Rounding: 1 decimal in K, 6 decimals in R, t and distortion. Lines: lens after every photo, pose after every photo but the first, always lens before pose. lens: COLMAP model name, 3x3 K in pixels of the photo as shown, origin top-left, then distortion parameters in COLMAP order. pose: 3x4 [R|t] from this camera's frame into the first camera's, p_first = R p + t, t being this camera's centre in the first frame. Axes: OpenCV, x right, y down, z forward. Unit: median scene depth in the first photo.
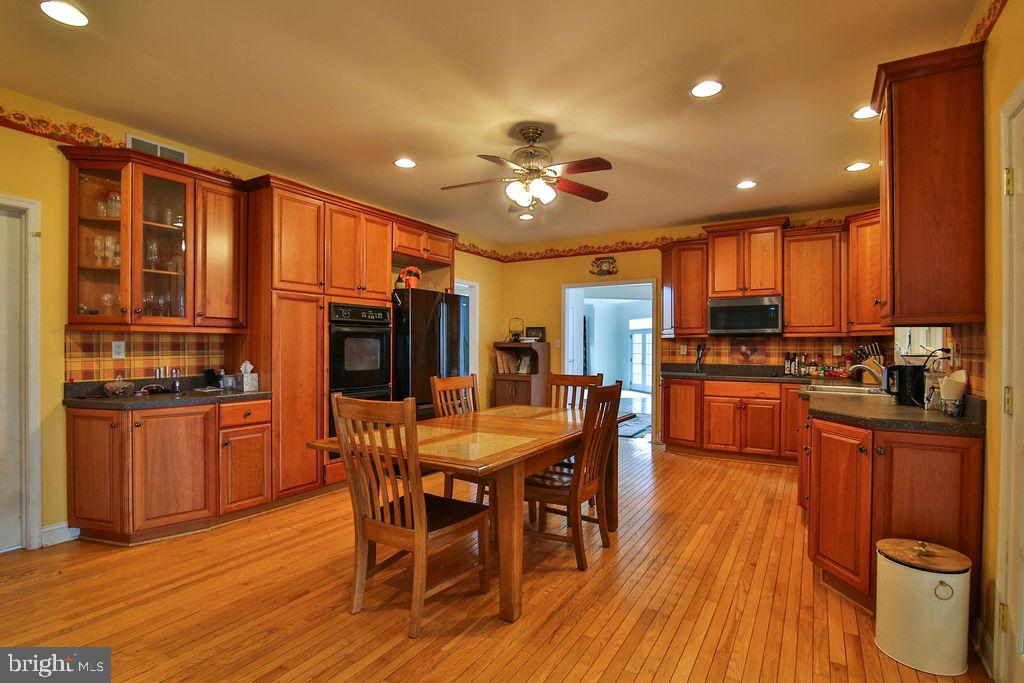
lens RADIAL K [[499.5, 0, 515.7], [0, 499.5, 347.5], [0, 0, 1]] dist [-0.016877, 0.000165]
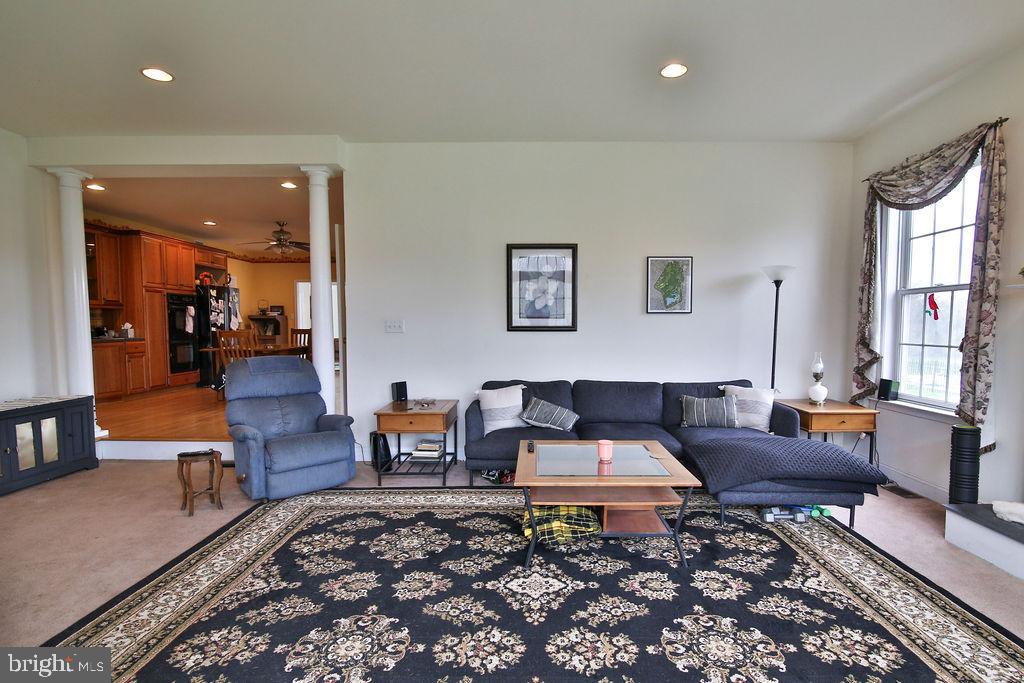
lens RADIAL K [[513.0, 0, 530.4], [0, 513.0, 356.5], [0, 0, 1]] dist [-0.017963, 0.000343]
pose [[0.861192, -0.028211, 0.507497, -0.140654], [-0.004075, 0.998043, 0.062395, 0.022603], [-0.508264, -0.055802, 0.859392, -1.188234]]
